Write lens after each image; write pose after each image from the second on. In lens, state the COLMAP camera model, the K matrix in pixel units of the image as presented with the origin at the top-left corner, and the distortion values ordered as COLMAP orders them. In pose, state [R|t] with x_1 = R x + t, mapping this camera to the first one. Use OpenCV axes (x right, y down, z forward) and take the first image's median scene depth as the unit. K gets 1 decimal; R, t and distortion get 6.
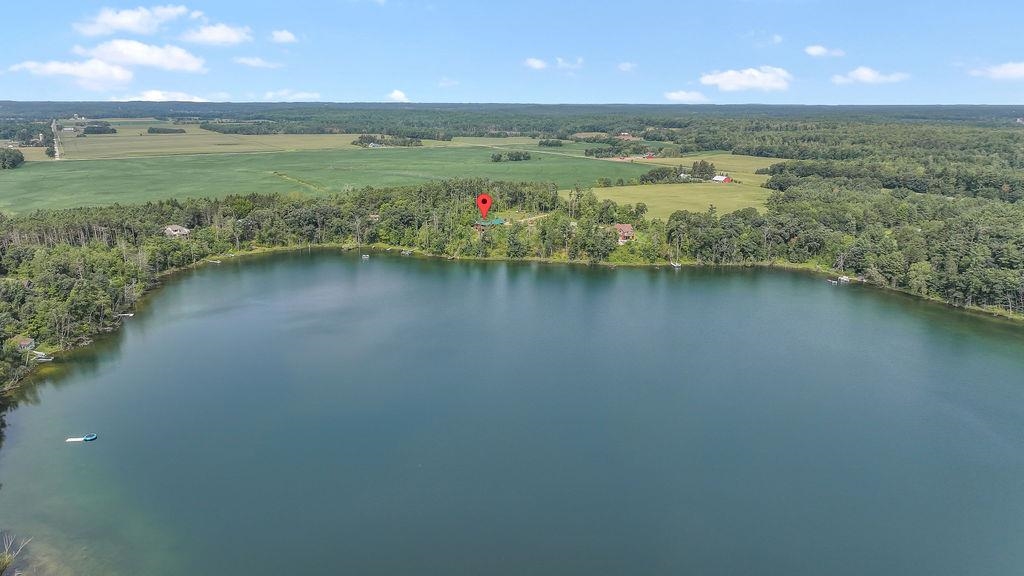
lens RADIAL K [[684.4, 0, 514.5], [0, 684.4, 286.0], [0, 0, 1]] dist [0.001455, -0.004584]
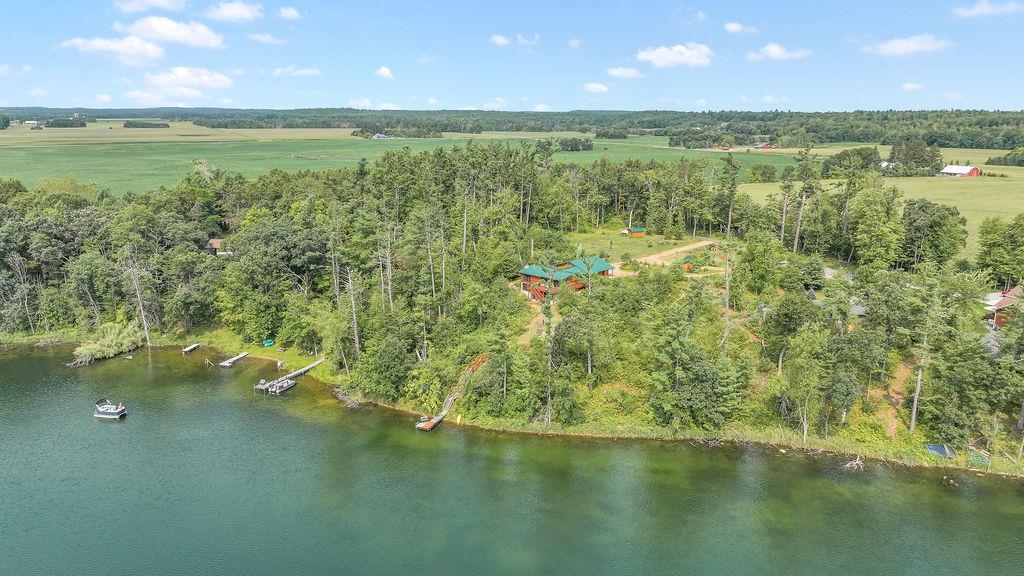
lens RADIAL K [[684.4, 0, 514.5], [0, 684.4, 286.0], [0, 0, 1]] dist [0.001455, -0.004584]
pose [[0.998800, 0.011126, -0.047692, -0.046607], [-0.011861, 0.999815, -0.015172, -0.081334], [0.047514, 0.015719, 0.998747, 0.694767]]
